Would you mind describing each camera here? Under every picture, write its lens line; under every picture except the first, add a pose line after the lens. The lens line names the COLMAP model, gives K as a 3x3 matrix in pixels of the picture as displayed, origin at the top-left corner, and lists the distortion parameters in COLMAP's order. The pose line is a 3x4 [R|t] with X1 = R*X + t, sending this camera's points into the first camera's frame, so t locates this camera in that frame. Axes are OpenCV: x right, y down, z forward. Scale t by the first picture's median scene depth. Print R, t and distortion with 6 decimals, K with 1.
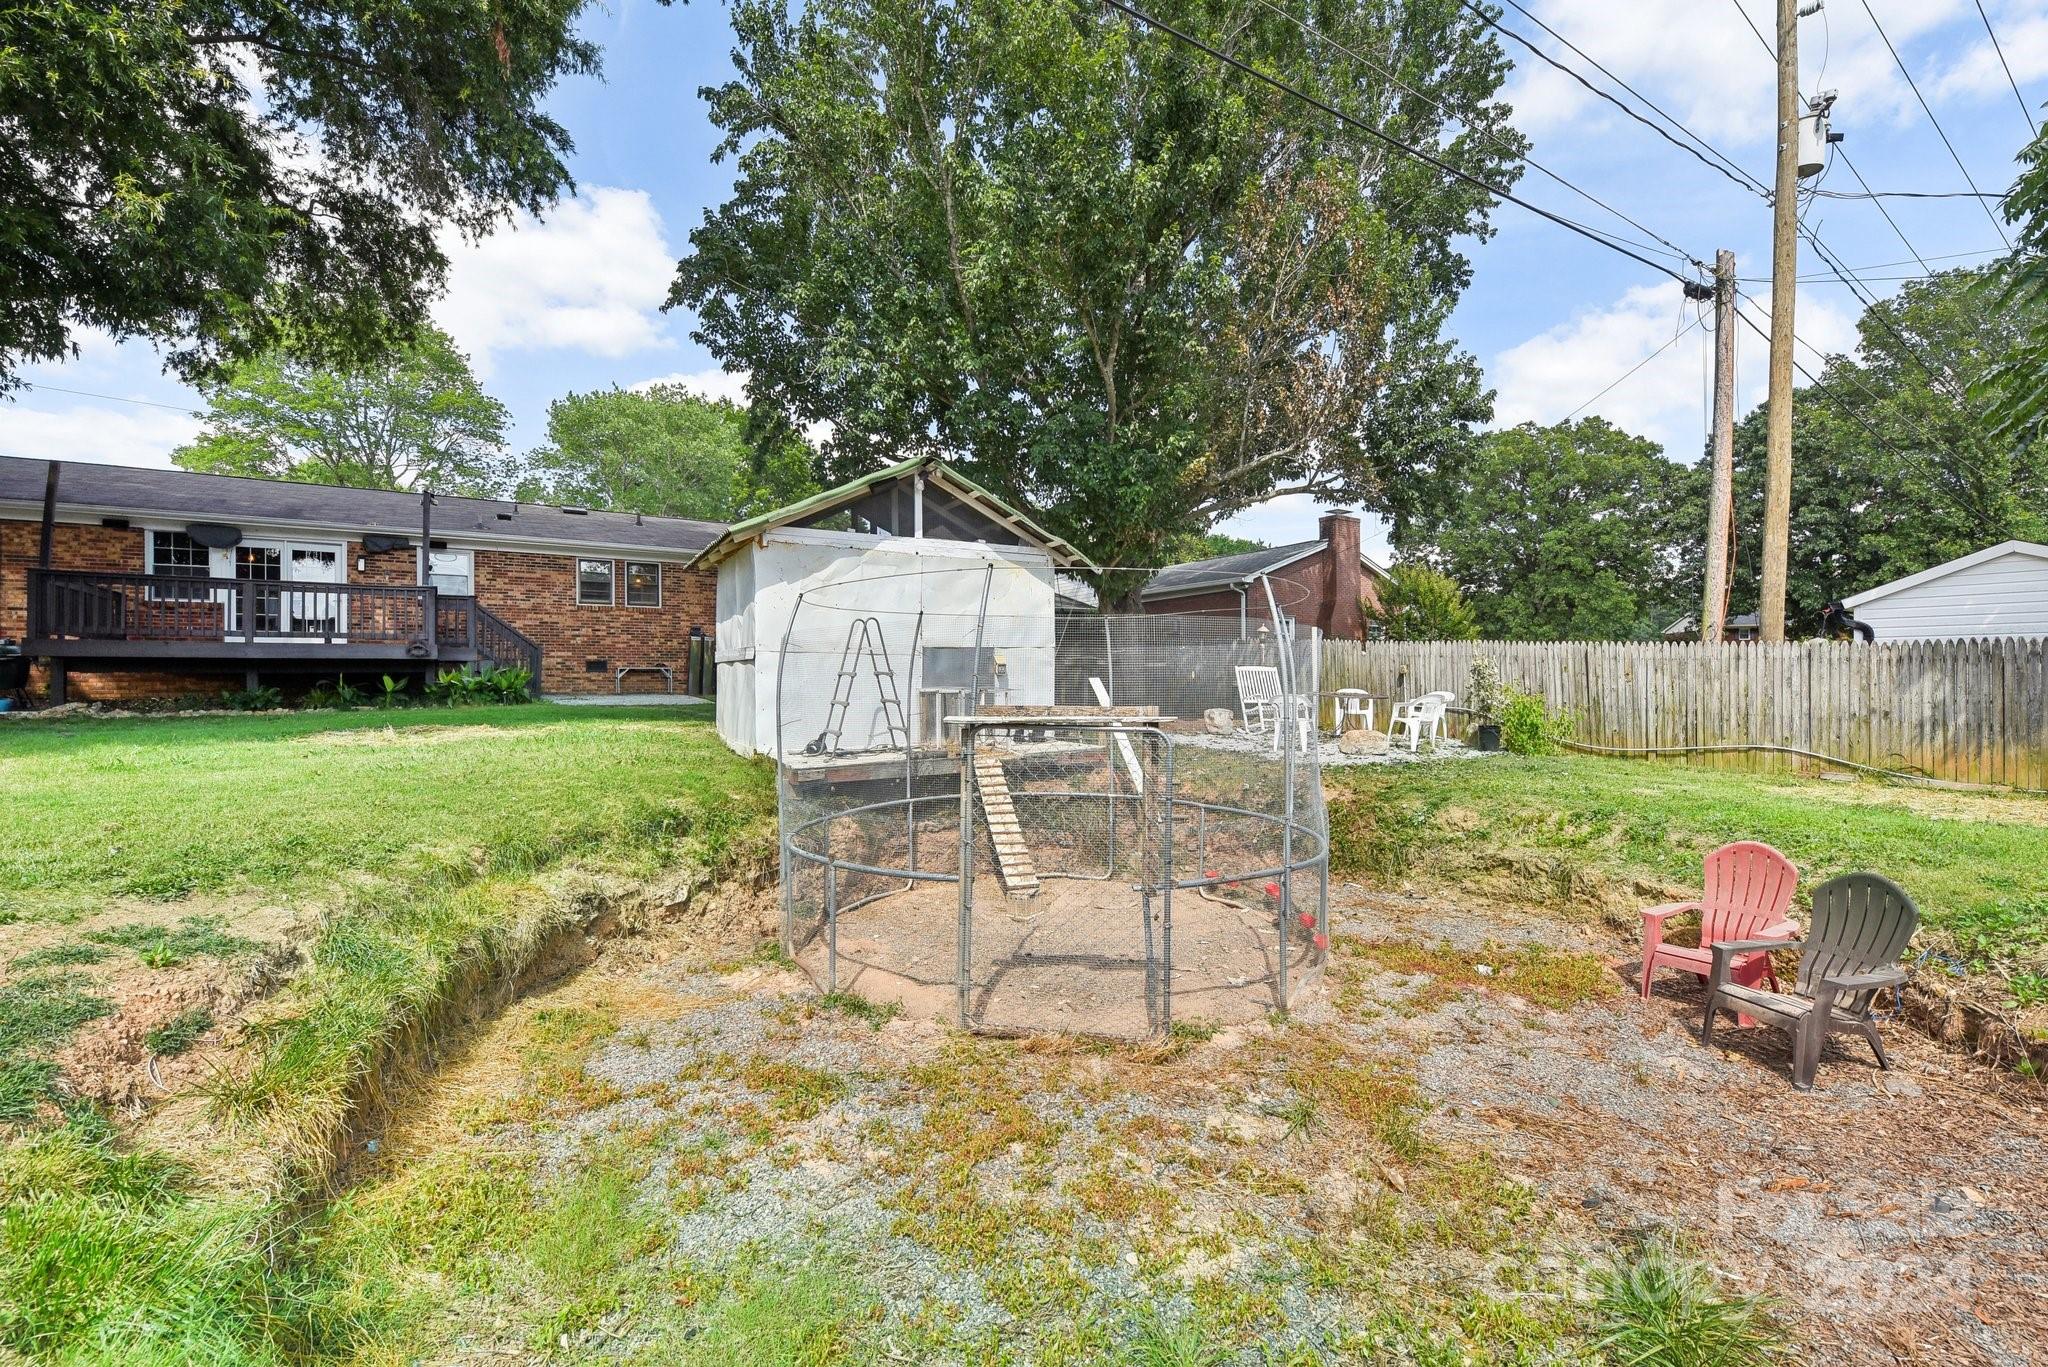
lens RADIAL K [[862.1, 0, 1003.3], [0, 862.1, 687.1], [0, 0, 1]] dist [-0.023641, -0.000031]
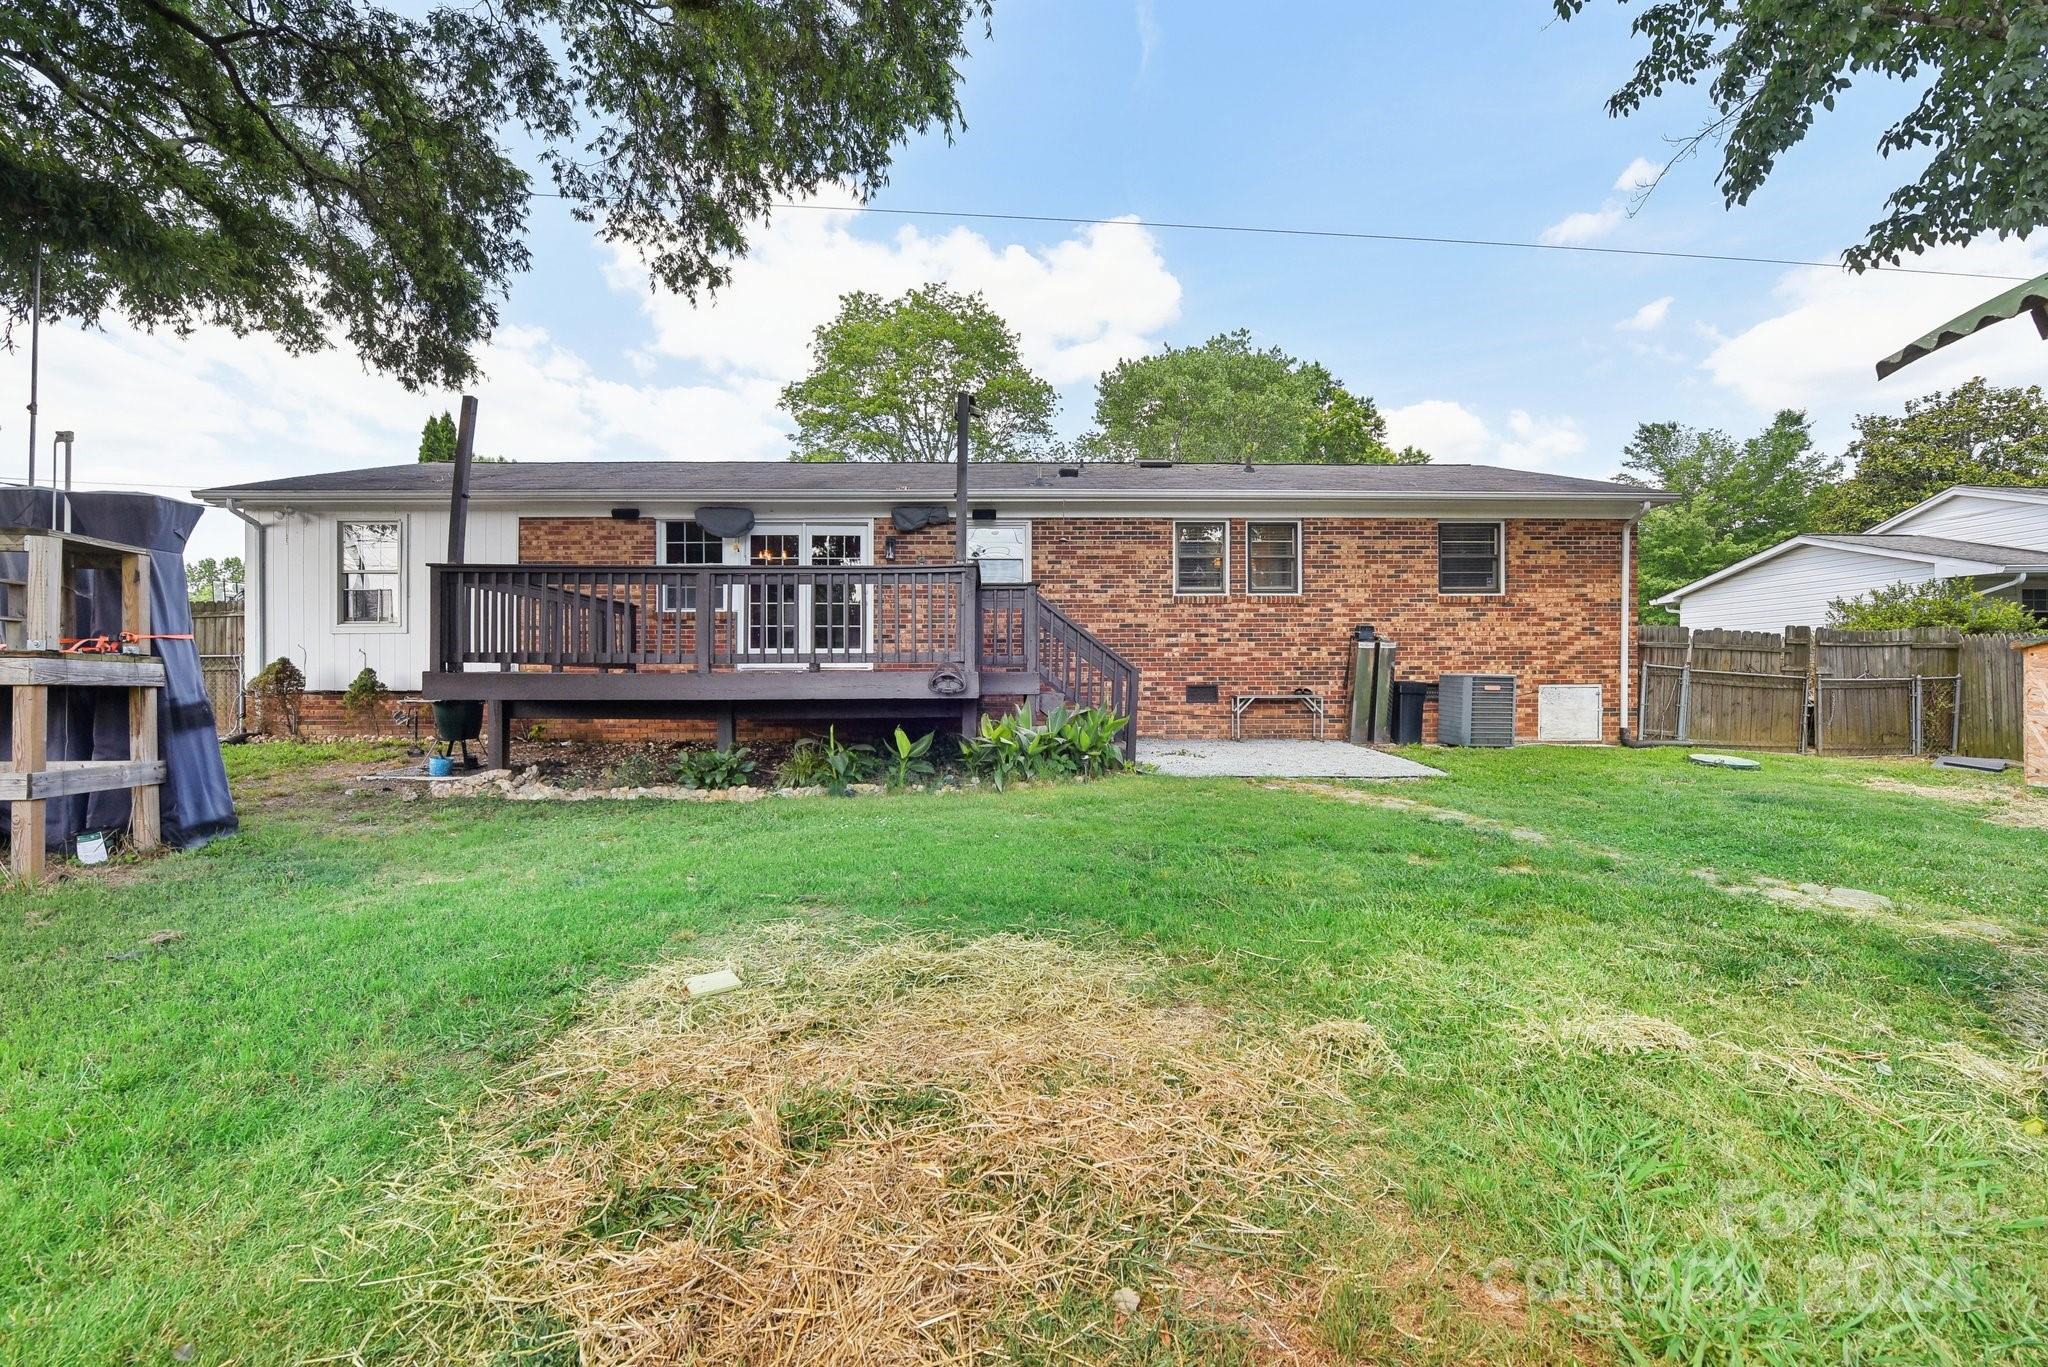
lens RADIAL K [[873.3, 0, 1005.8], [0, 873.3, 688.9], [0, 0, 1]] dist [-0.020749, -0.001159]
pose [[0.841537, 0.004868, -0.540177, -0.286779], [-0.004227, 0.999988, 0.002426, -0.032263], [0.540183, 0.000242, 0.841548, 0.445204]]
